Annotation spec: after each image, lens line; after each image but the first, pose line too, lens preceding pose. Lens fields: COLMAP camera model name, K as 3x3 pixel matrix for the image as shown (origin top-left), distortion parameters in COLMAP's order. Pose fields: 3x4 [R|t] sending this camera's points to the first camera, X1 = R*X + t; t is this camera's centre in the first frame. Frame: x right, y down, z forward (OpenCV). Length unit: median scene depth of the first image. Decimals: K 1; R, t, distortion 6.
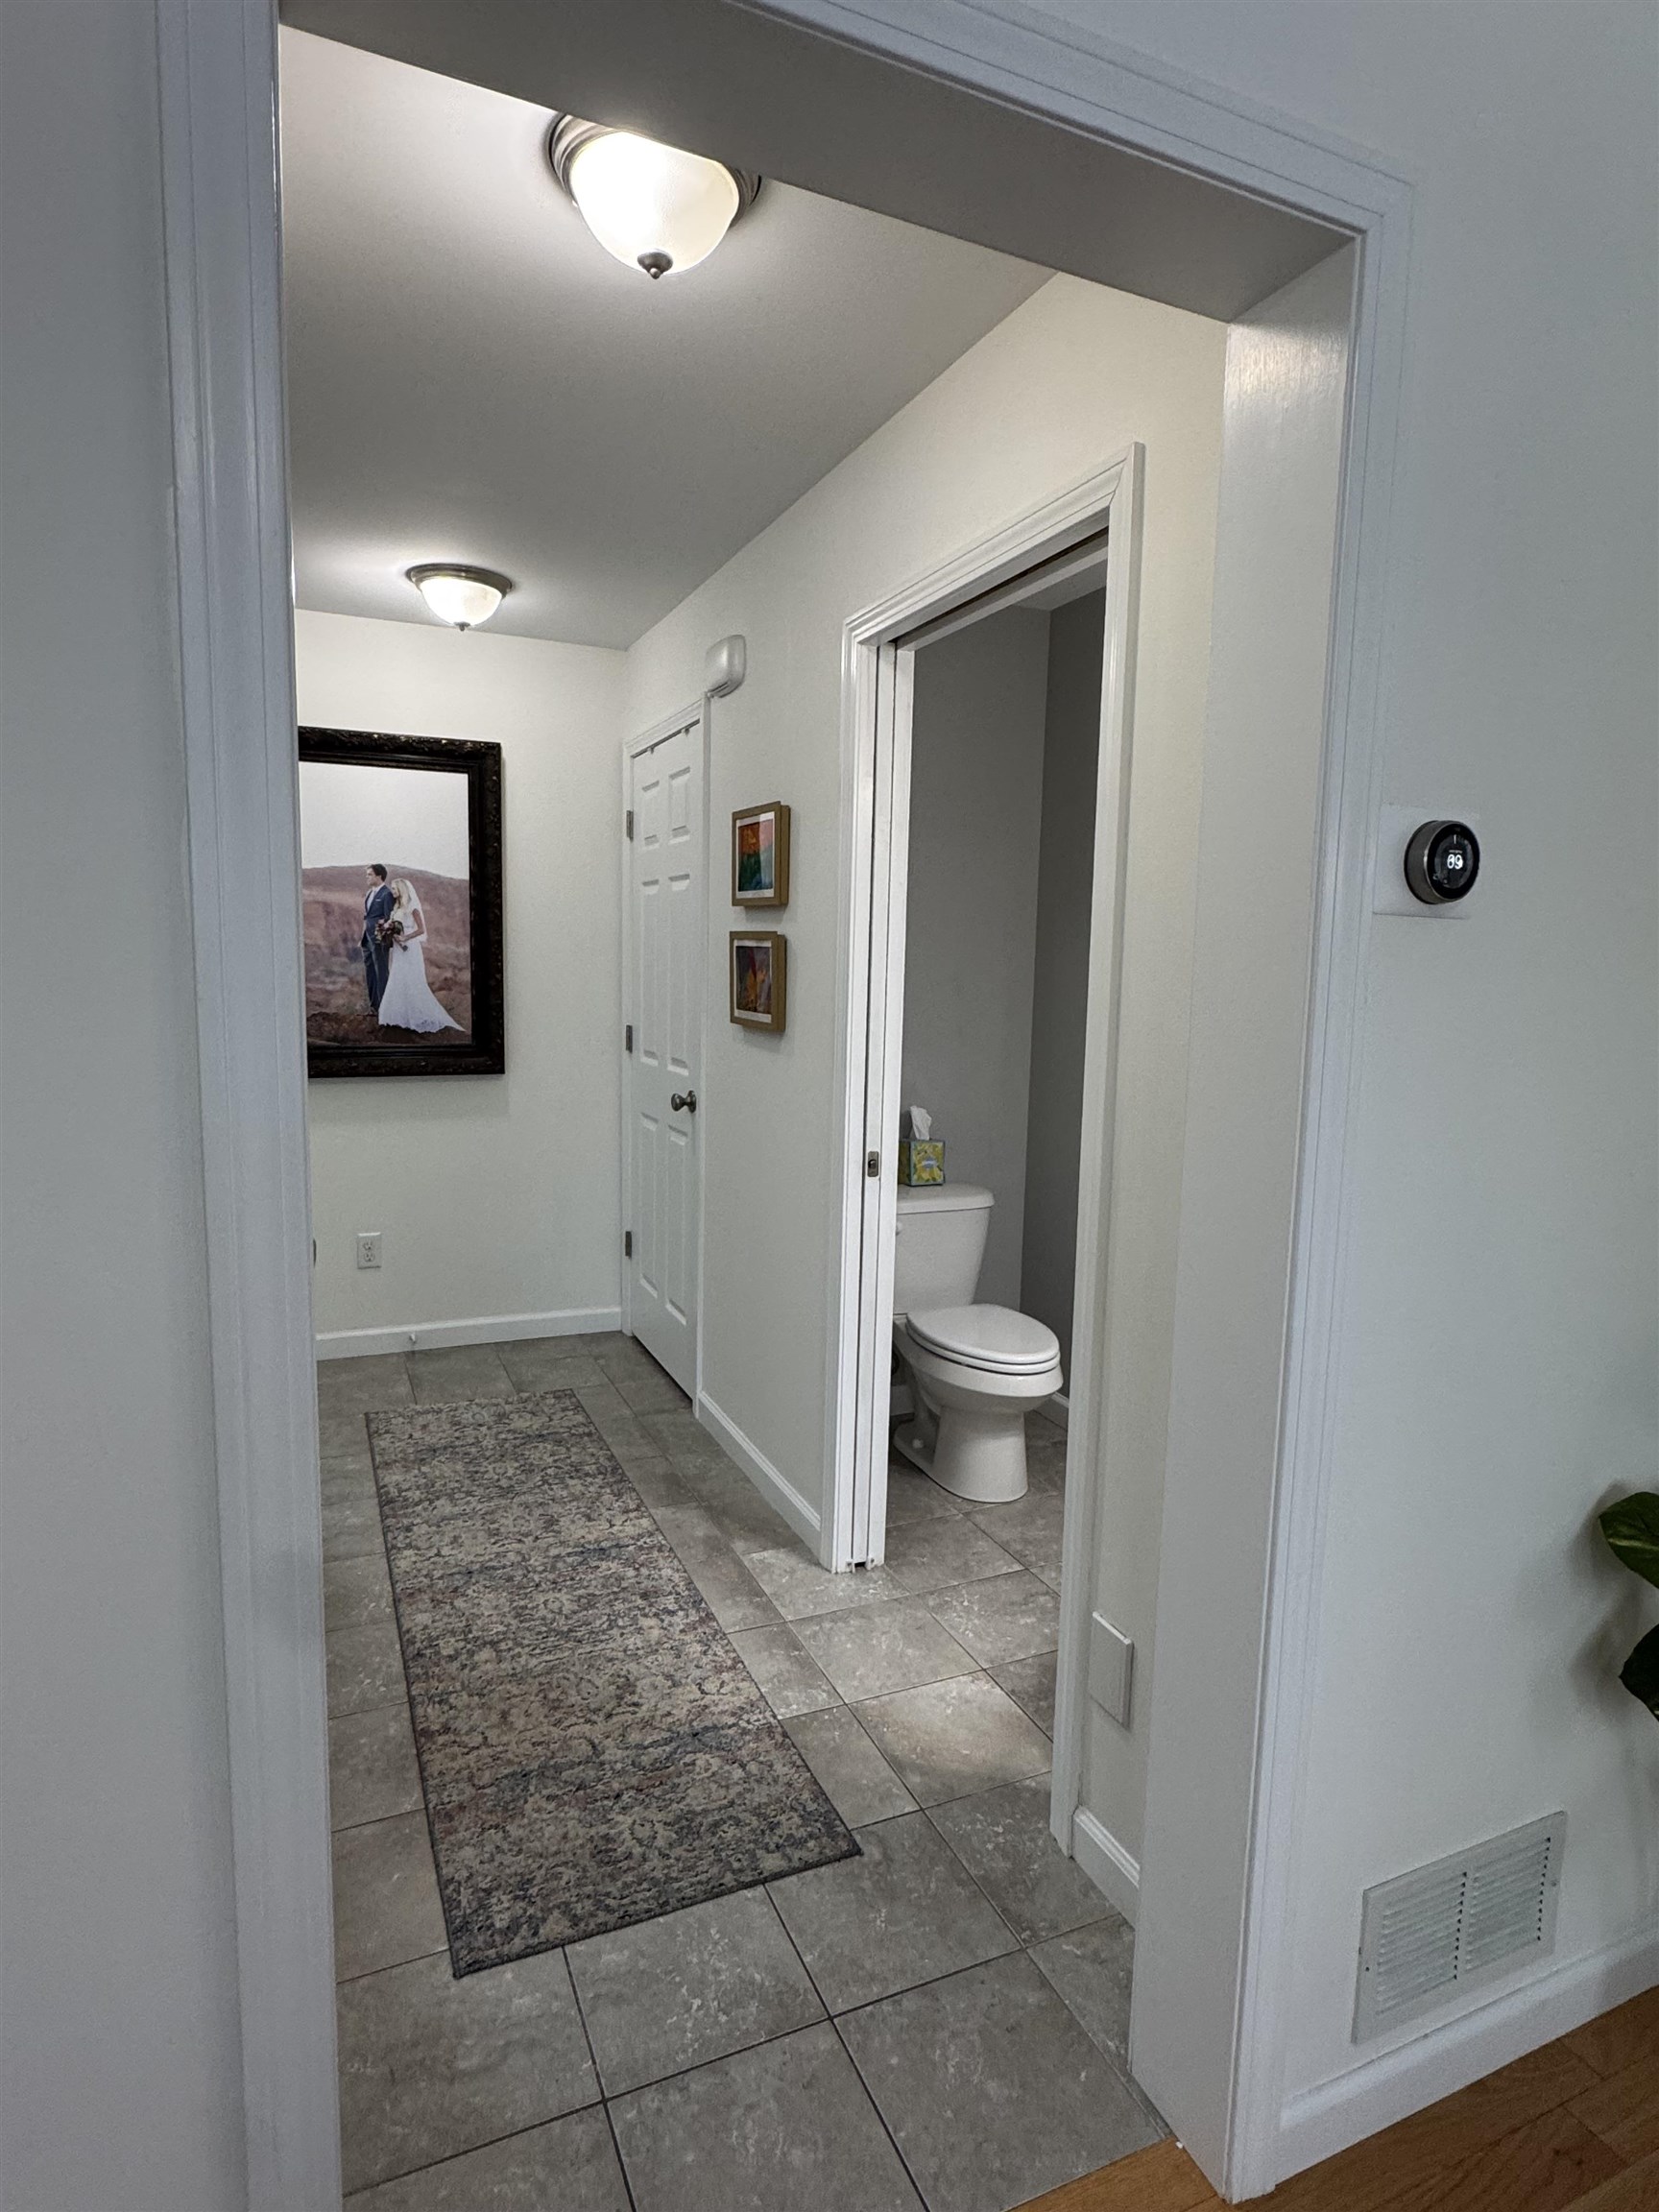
lens RADIAL K [[1203.6, 0, 829.6], [0, 1203.6, 1102.1], [0, 0, 1]] dist [0.007715, 0.000783]
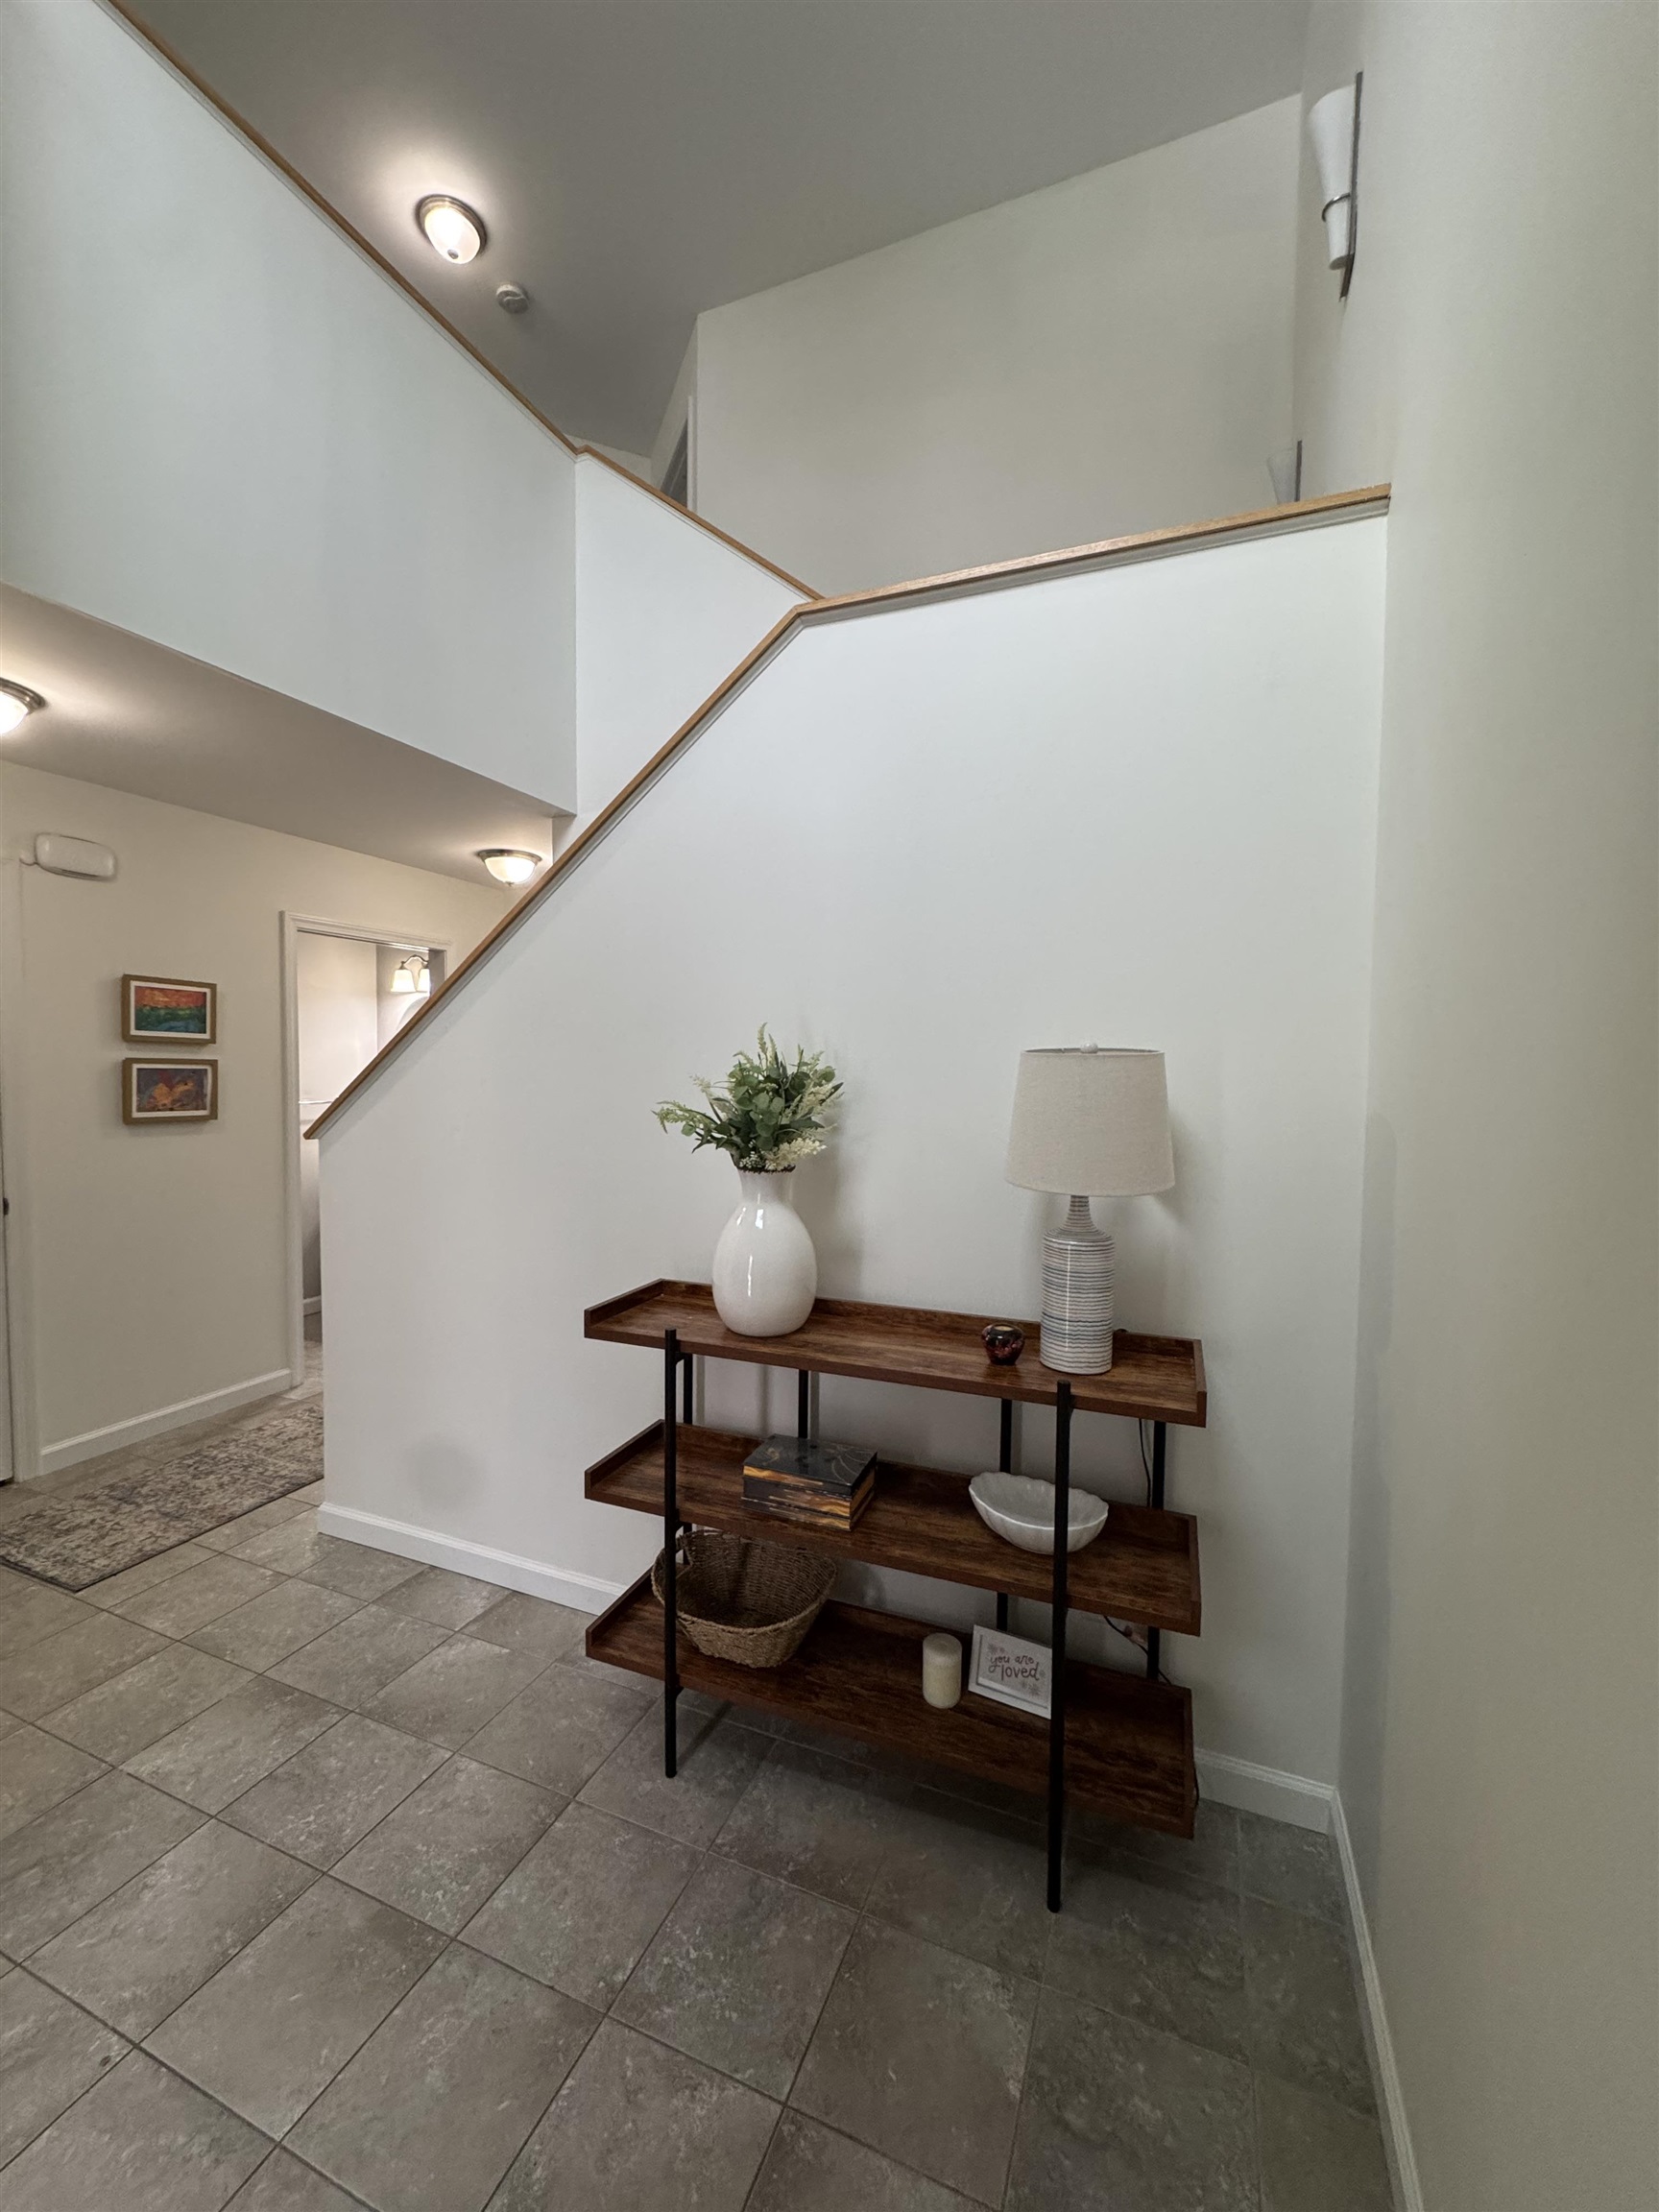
lens RADIAL K [[880.0, 0, 827.7], [0, 880.0, 1105.7], [0, 0, 1]] dist [-0.001486, 0.000982]
pose [[-0.690530, -0.062451, 0.720603, -1.389071], [0.052857, 0.989245, 0.136385, -0.187785], [-0.721370, 0.132267, -0.679802, 1.113990]]
